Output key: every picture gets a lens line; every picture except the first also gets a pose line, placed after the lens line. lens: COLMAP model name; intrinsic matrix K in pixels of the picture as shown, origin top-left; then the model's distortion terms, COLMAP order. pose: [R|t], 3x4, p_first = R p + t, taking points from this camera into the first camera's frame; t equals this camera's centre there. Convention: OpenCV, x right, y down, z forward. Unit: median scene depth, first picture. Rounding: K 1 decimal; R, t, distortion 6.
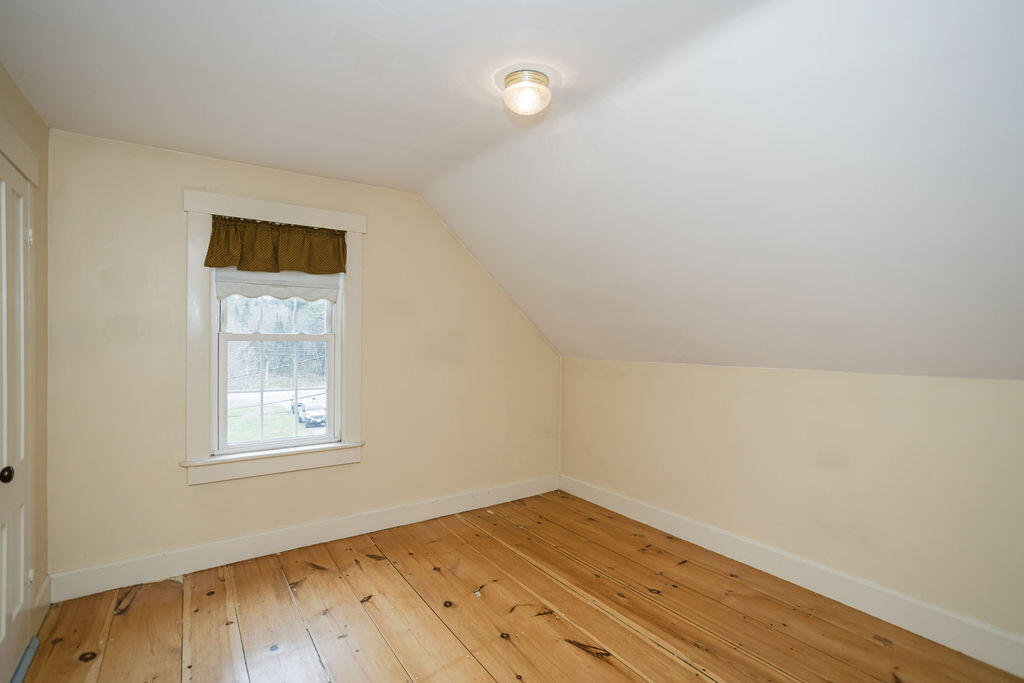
lens RADIAL K [[494.0, 0, 520.2], [0, 494.0, 340.6], [0, 0, 1]] dist [0.000455, 0.000033]
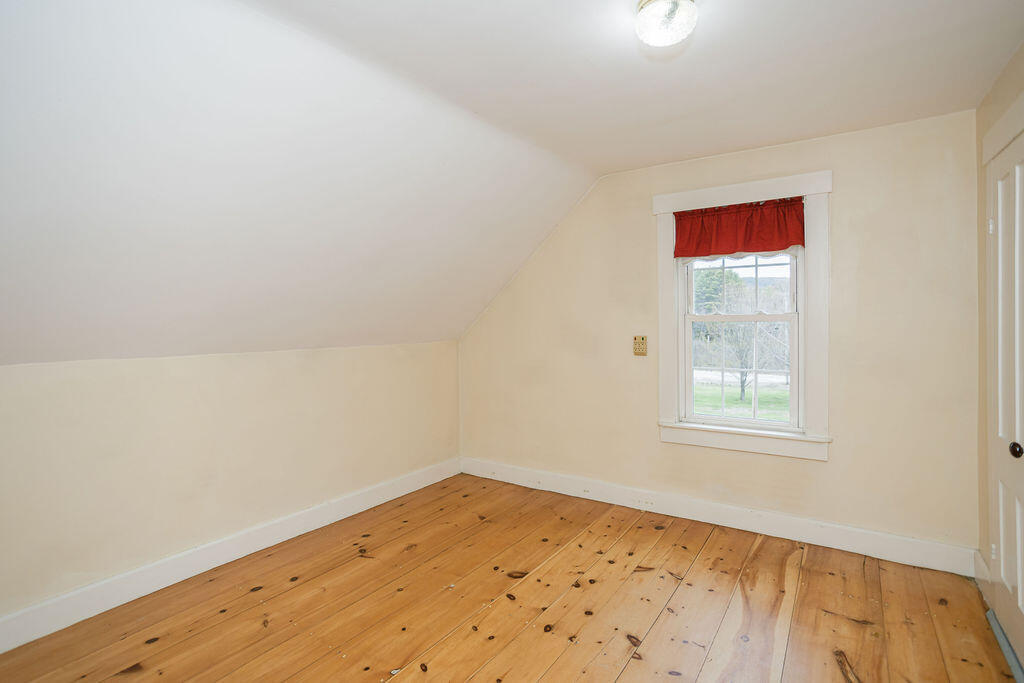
lens RADIAL K [[494.0, 0, 520.2], [0, 494.0, 340.6], [0, 0, 1]] dist [0.000455, 0.000033]
pose [[0.379317, 0.022939, -0.924982, 0.298600], [0.014903, 0.999411, 0.030896, 0.001705], [0.925147, -0.025504, 0.378752, 0.213527]]
